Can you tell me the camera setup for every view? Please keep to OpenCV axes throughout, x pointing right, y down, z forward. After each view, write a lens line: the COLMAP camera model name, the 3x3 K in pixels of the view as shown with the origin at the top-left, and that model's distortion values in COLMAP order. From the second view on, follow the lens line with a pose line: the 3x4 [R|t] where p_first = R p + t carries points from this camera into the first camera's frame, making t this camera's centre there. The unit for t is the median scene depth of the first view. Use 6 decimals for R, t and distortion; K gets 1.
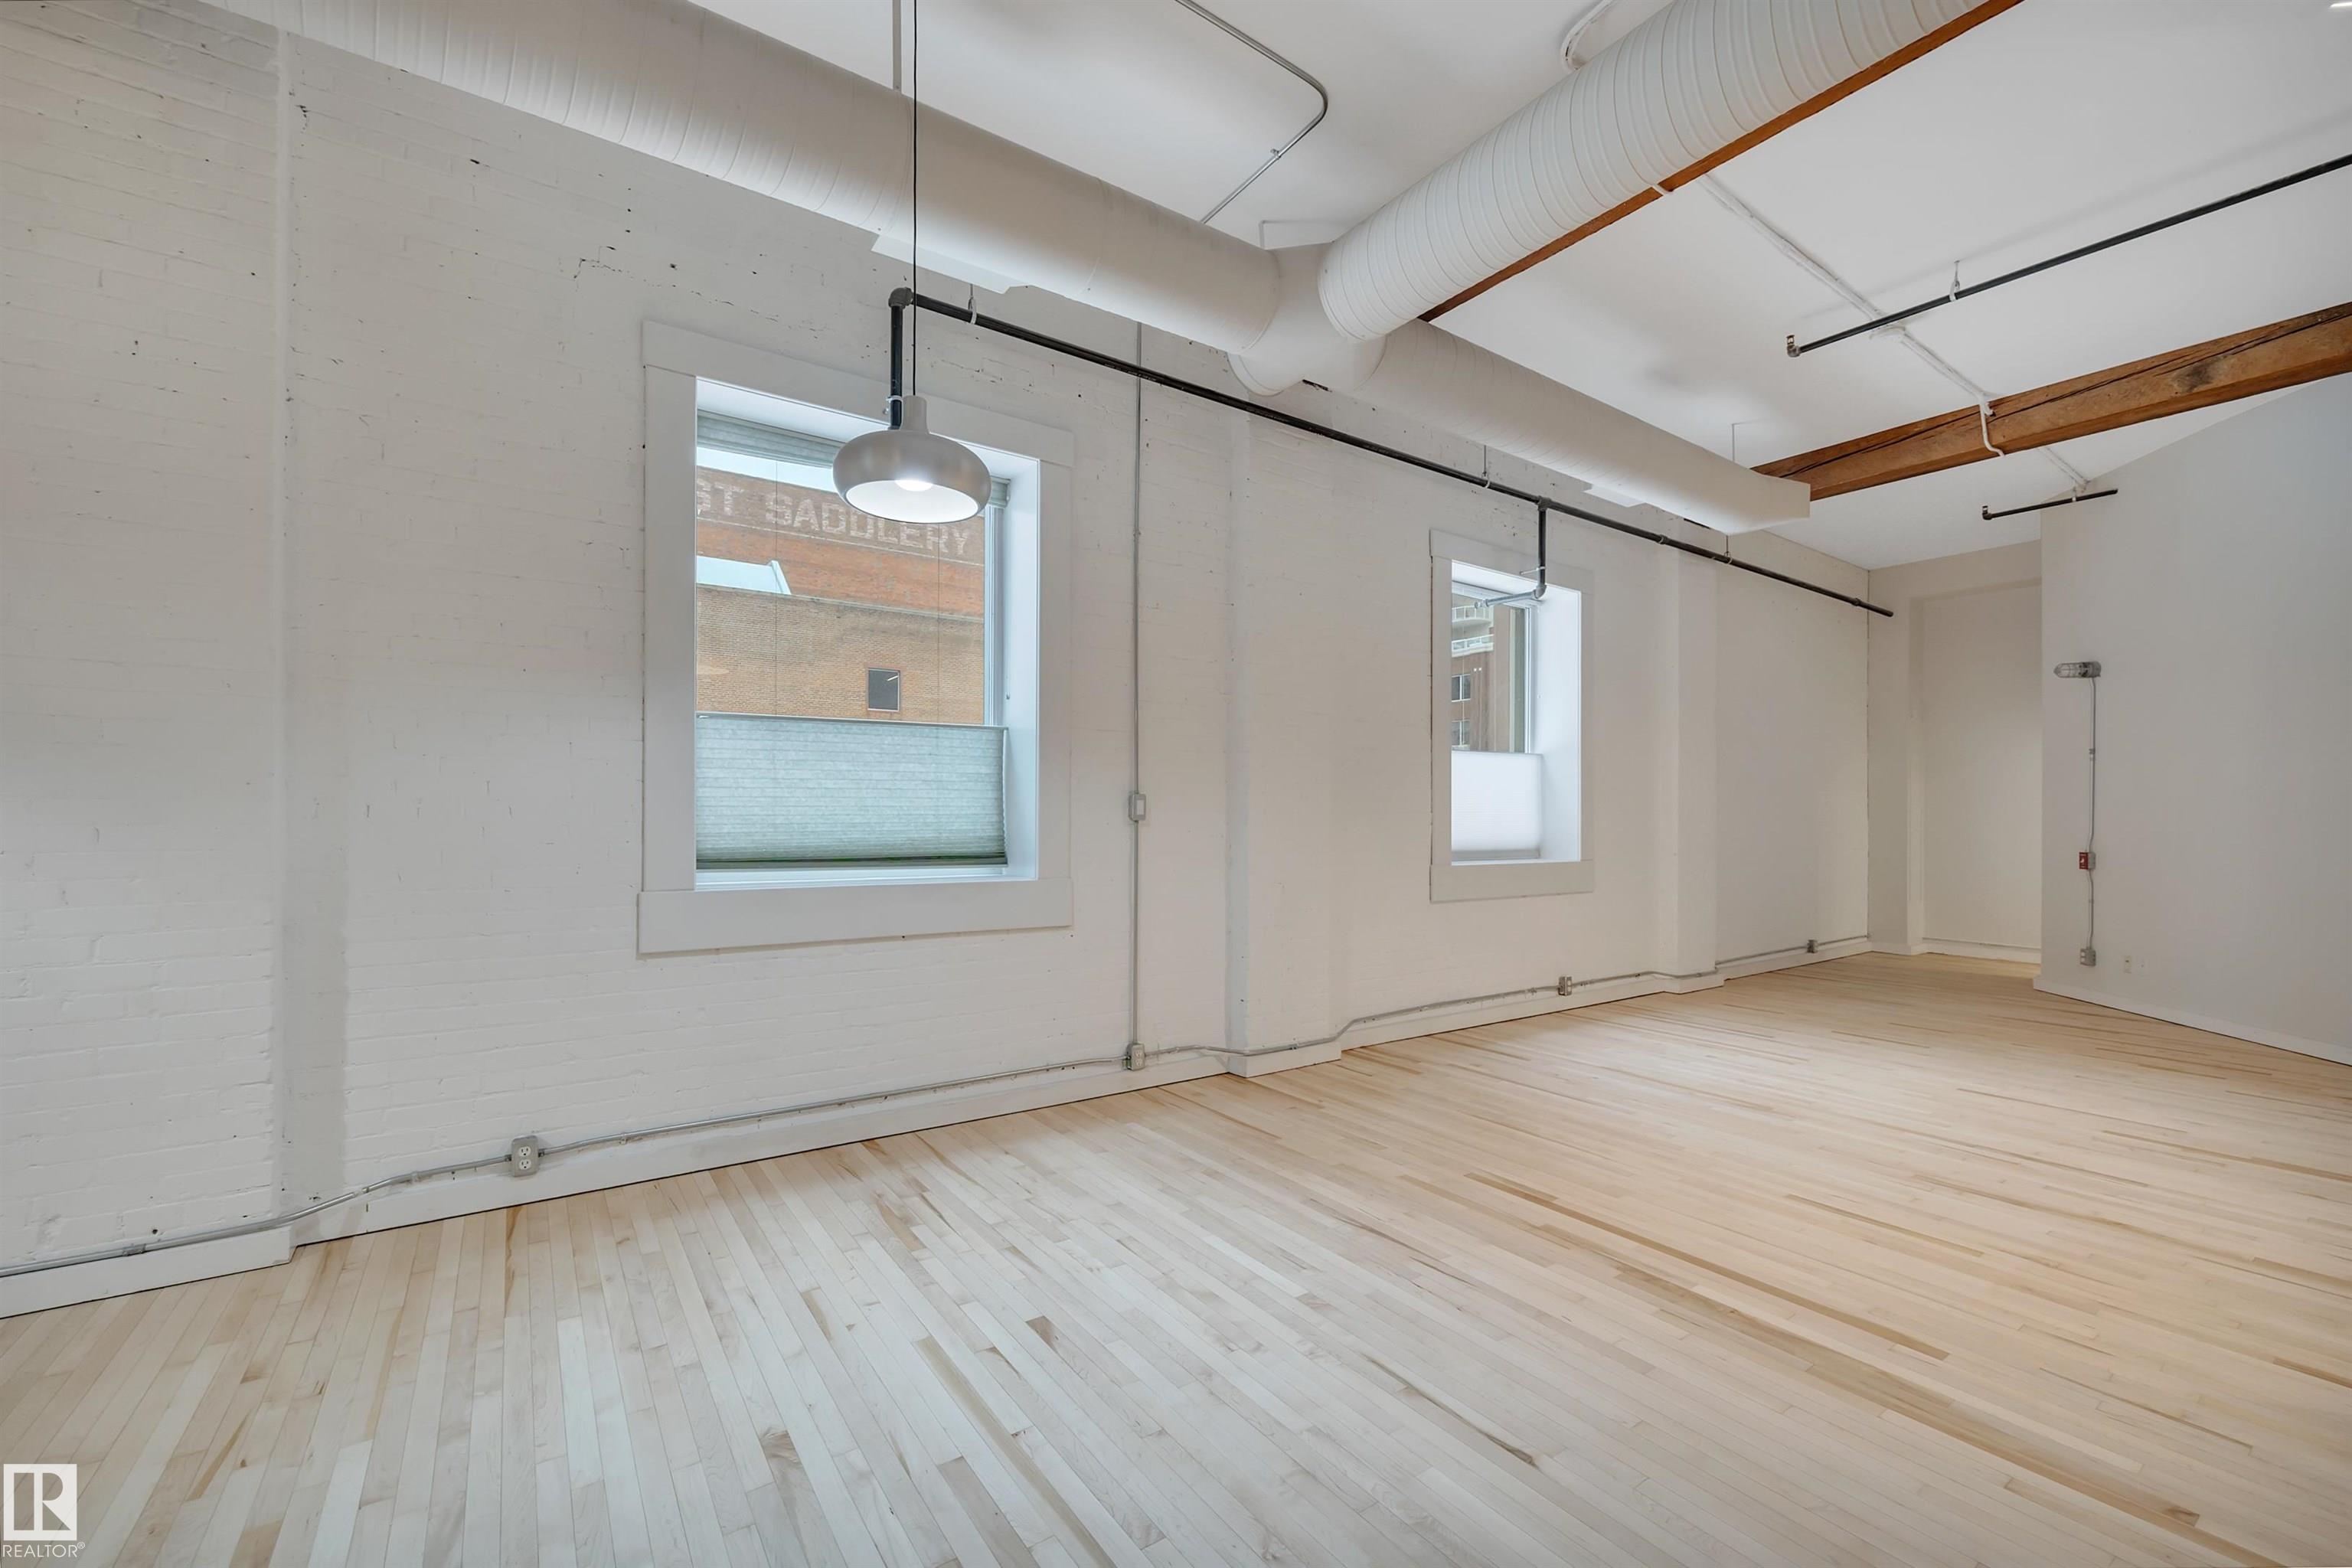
lens RADIAL K [[957.1, 0, 1158.7], [0, 957.1, 812.3], [0, 0, 1]] dist [0.000496, -0.000092]
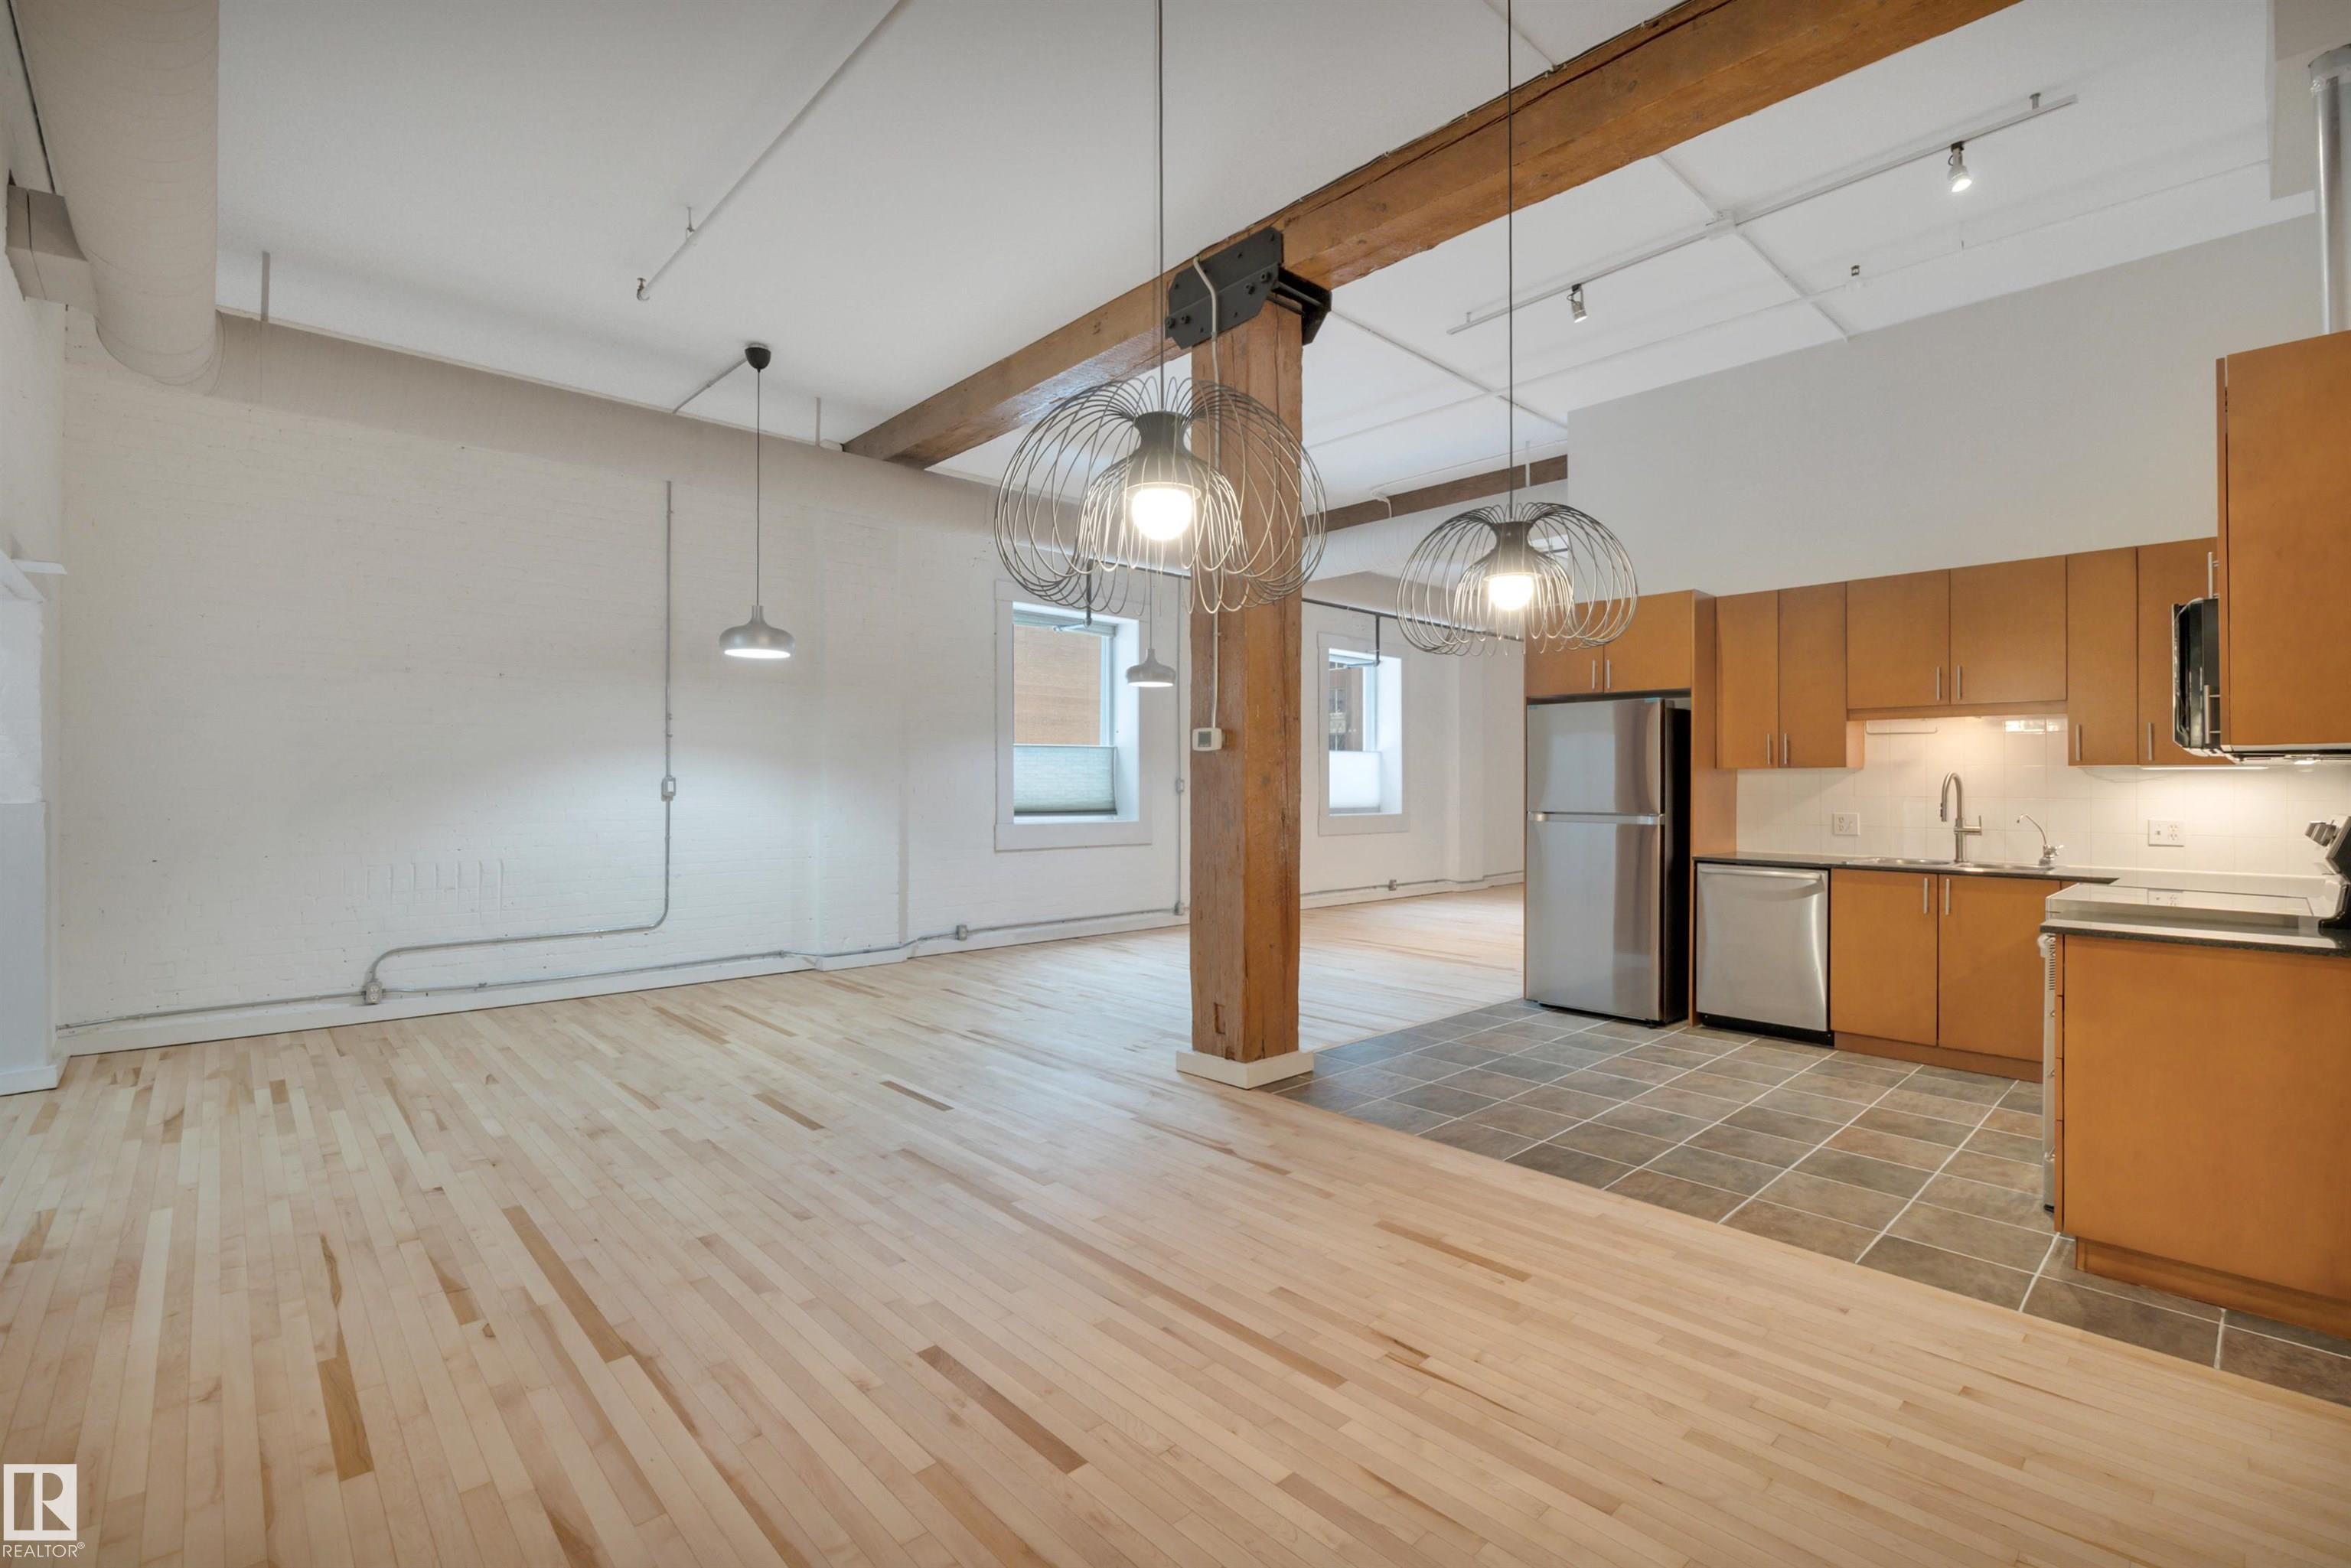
lens RADIAL K [[1041.6, 0, 1171.5], [0, 1041.6, 781.3], [0, 0, 1]] dist [-0.013515, 0.001012]
pose [[0.989039, -0.004461, 0.147584, -0.363479], [0.004358, 0.999990, 0.001026, -0.016466], [-0.147587, -0.000371, 0.989049, -1.171773]]
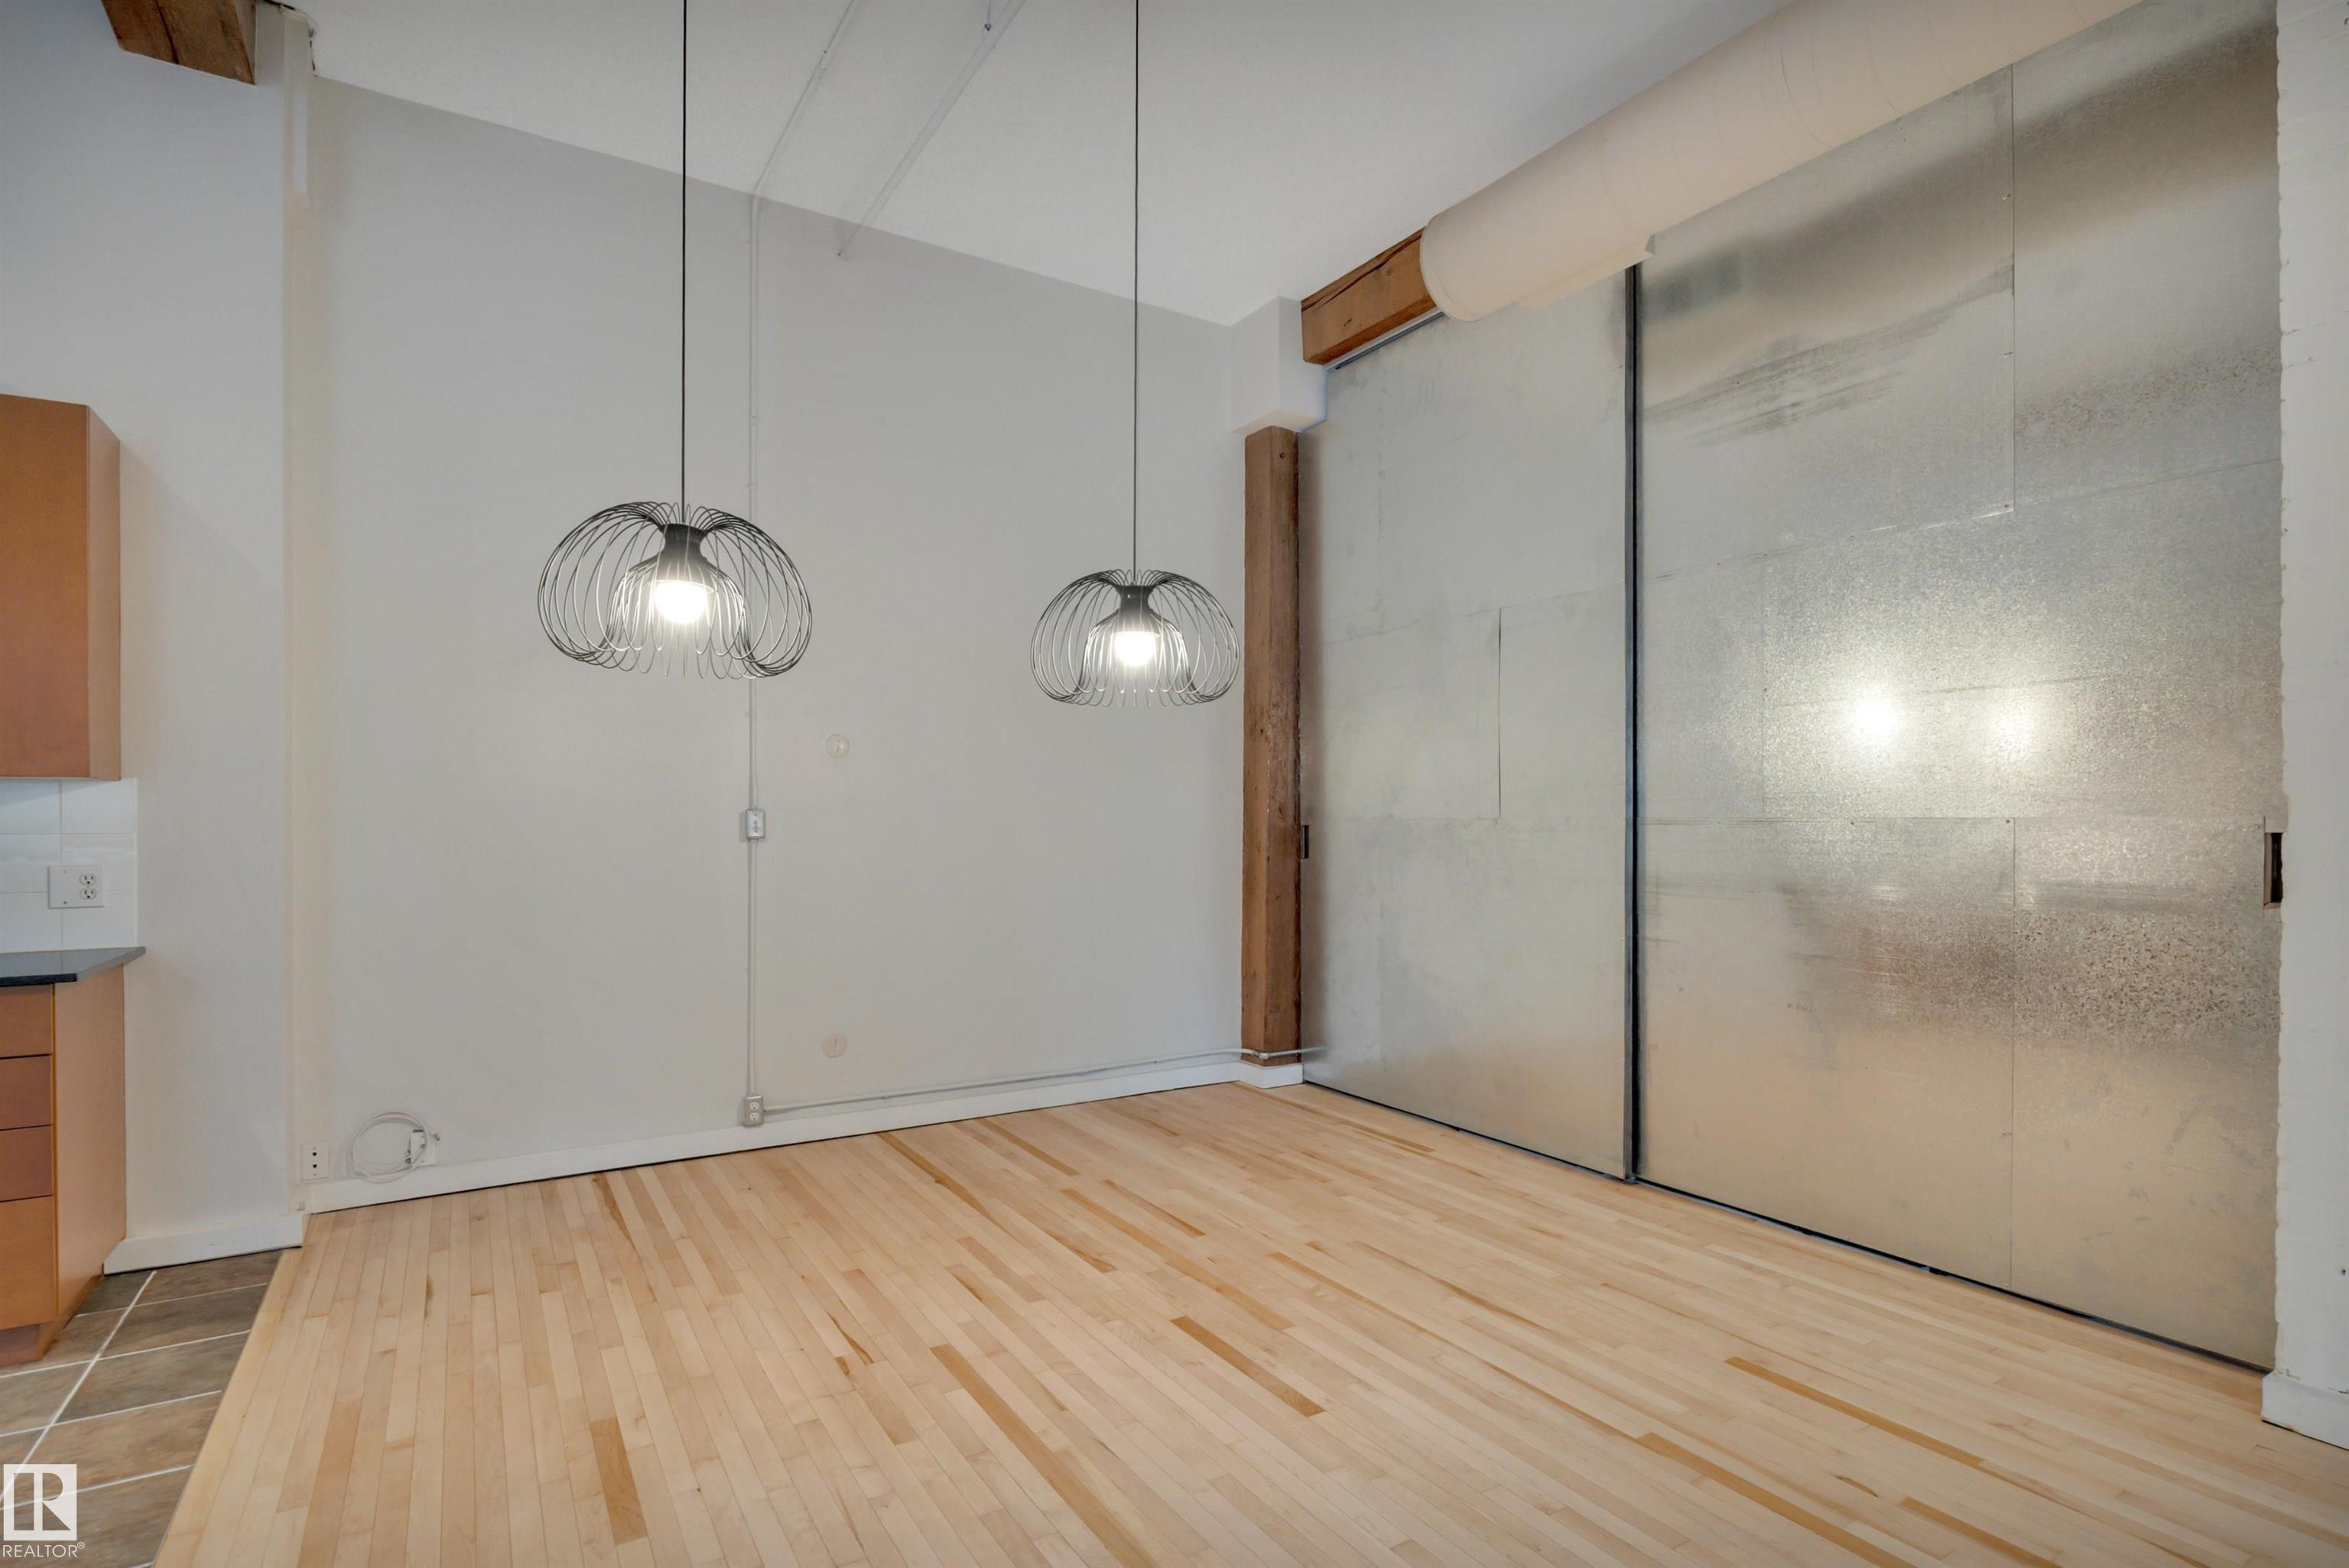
lens RADIAL K [[1162.2, 0, 1162.1], [0, 1162.2, 832.4], [0, 0, 1]] dist [-0.006428, -0.001098]
pose [[-0.998658, -0.009283, 0.050942, -0.362269], [-0.008901, 0.999931, 0.007719, -0.011983], [-0.051010, 0.007256, -0.998672, -0.048471]]
